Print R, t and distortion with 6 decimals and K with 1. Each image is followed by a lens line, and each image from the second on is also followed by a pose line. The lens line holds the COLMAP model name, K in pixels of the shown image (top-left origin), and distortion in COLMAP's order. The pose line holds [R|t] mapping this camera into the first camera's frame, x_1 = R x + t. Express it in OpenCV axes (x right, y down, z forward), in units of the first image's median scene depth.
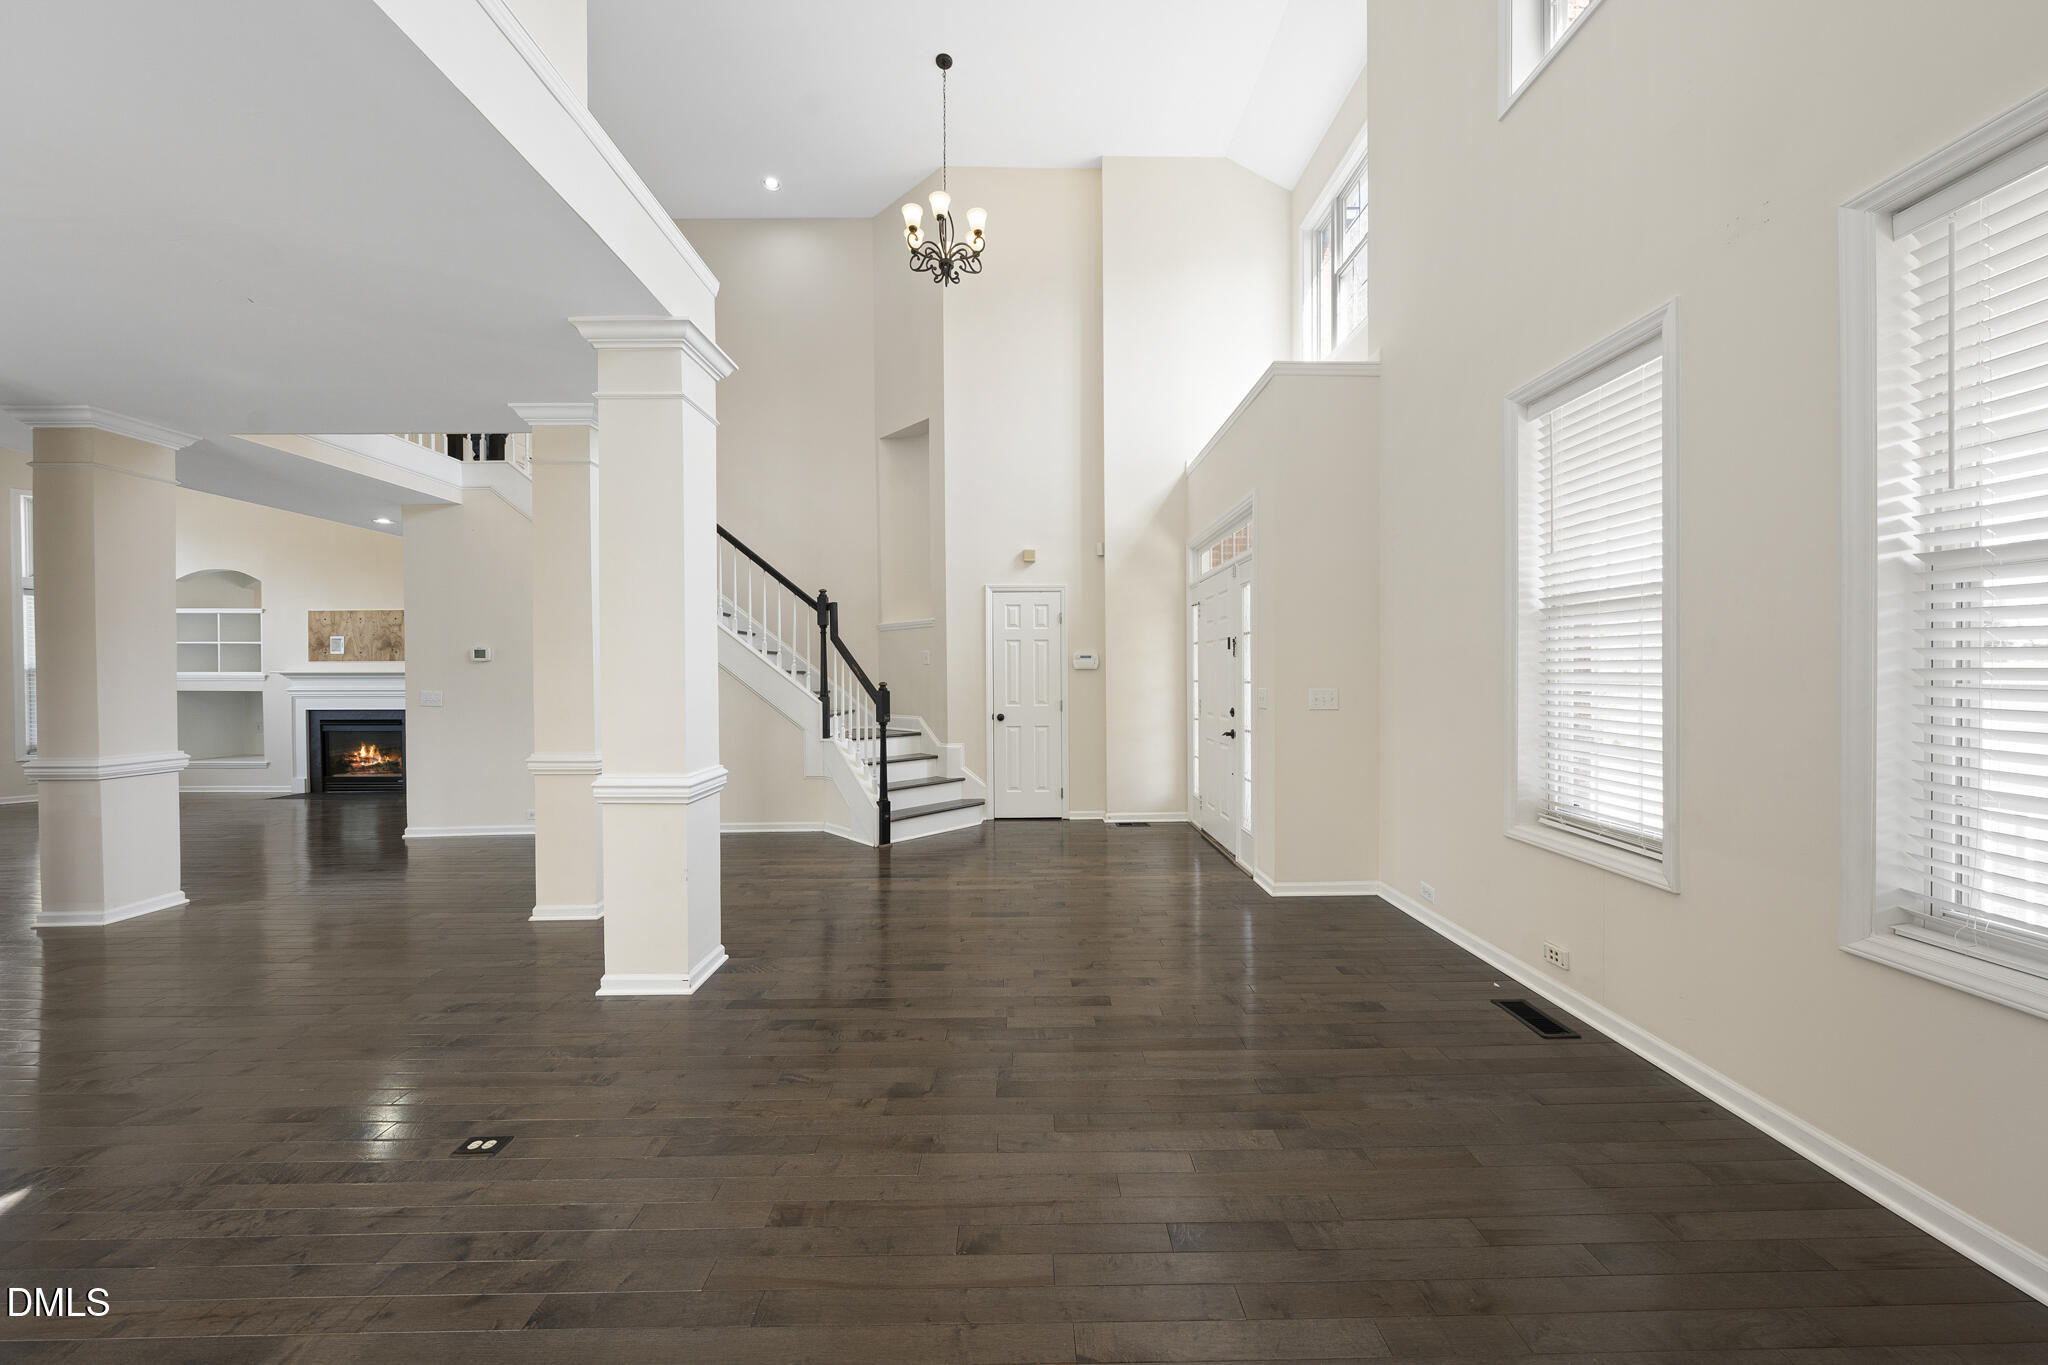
lens RADIAL K [[688.6, 0, 1026.2], [0, 688.6, 679.6], [0, 0, 1]] dist [-0.002229, 0.000129]
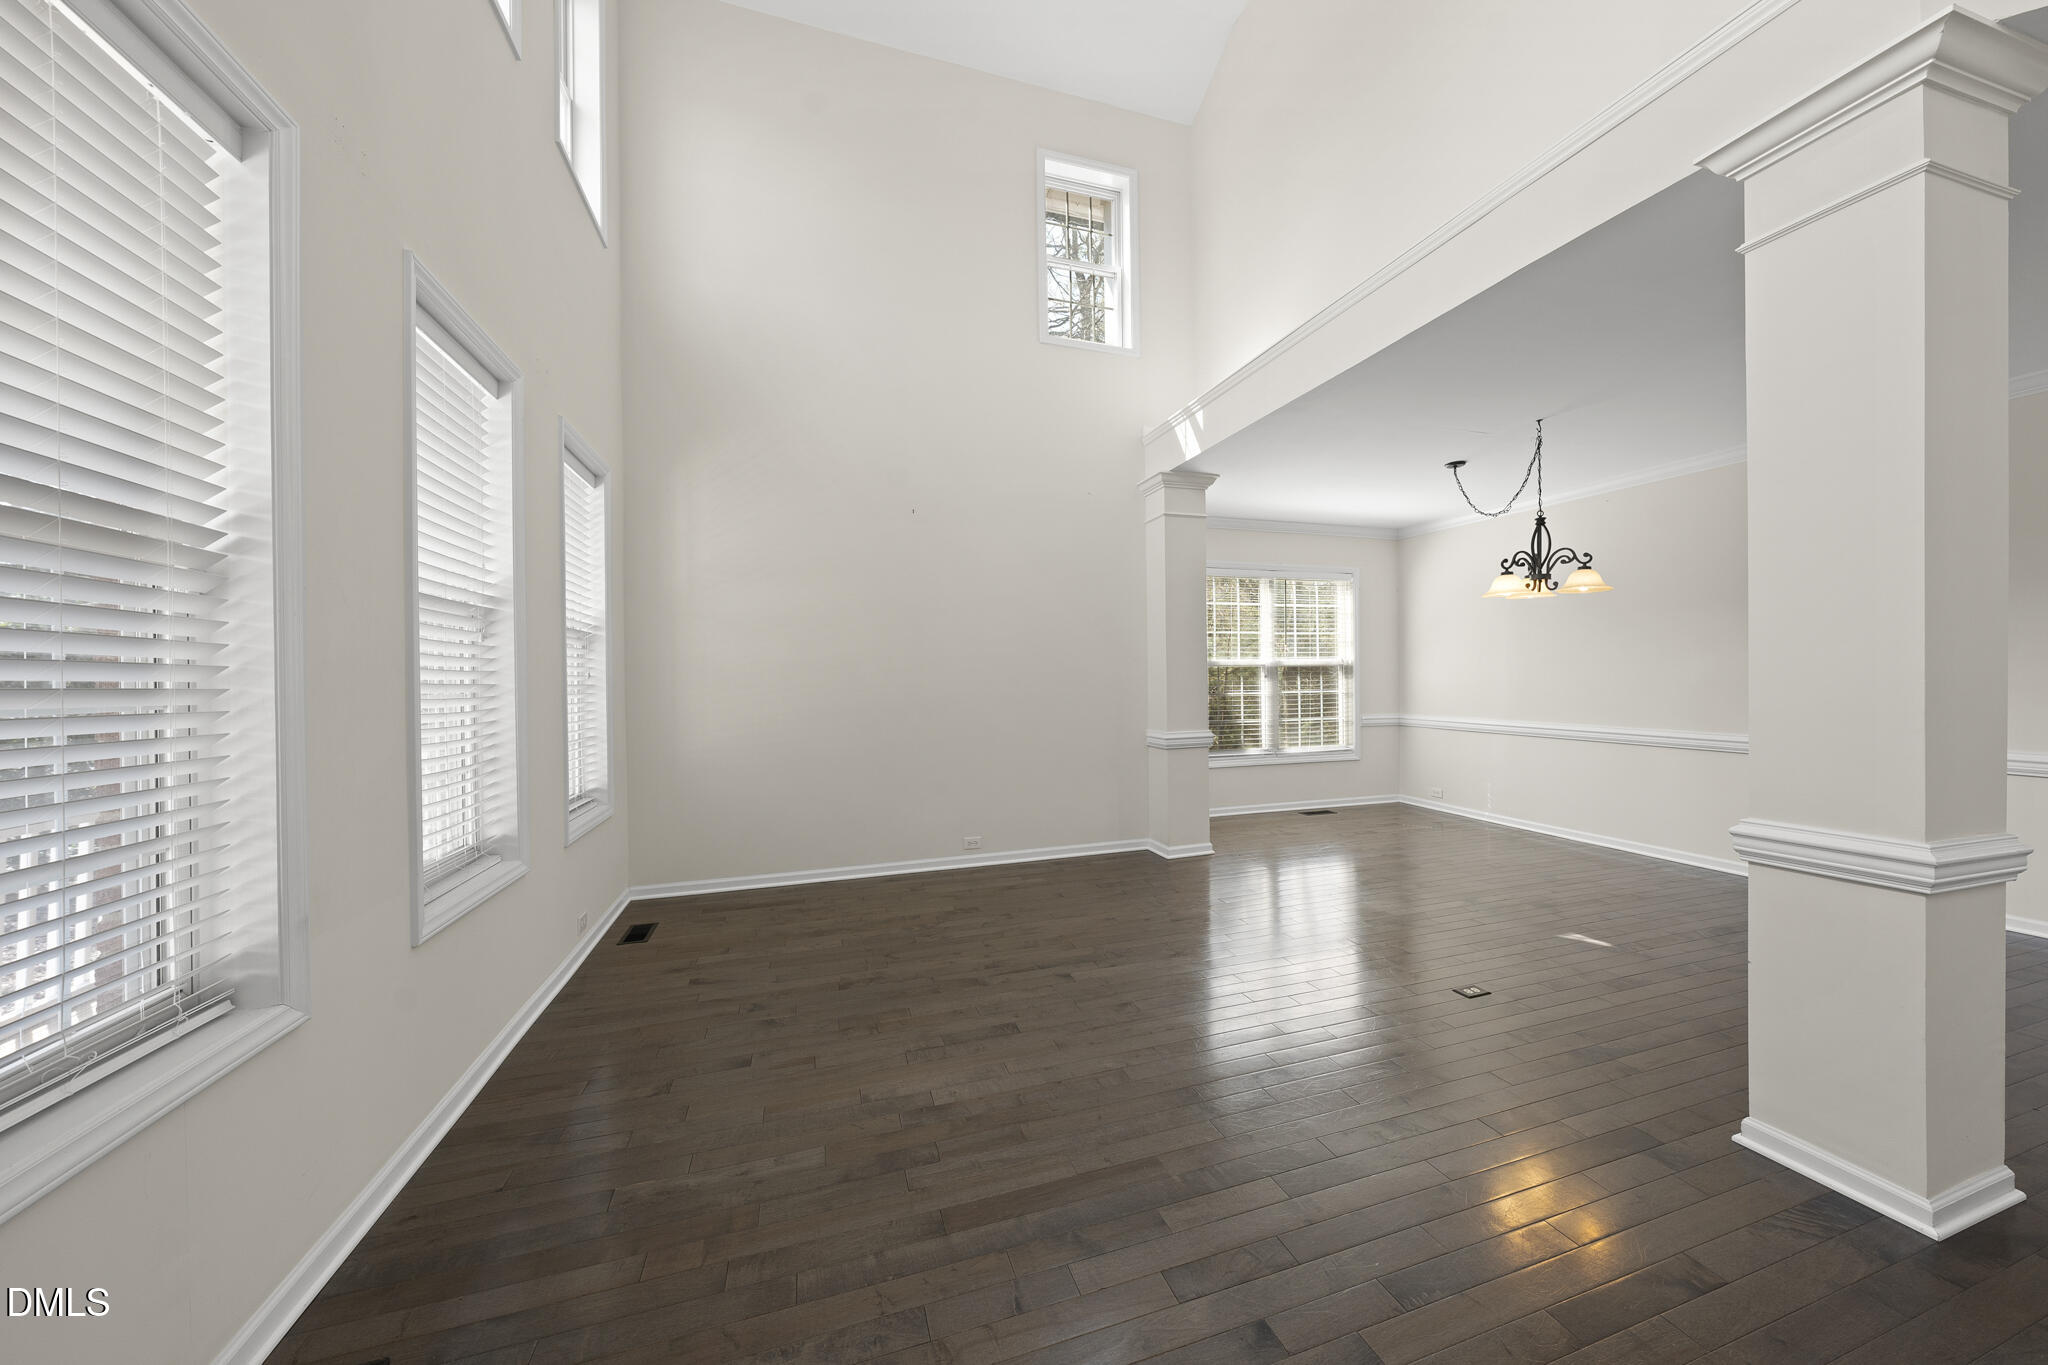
lens RADIAL K [[688.6, 0, 1026.2], [0, 688.6, 679.6], [0, 0, 1]] dist [-0.002229, 0.000129]
pose [[-0.955668, 0.016993, -0.293955, 0.356138], [0.014347, 0.999835, 0.011158, -0.010966], [0.294096, 0.006447, -0.955754, 1.394647]]
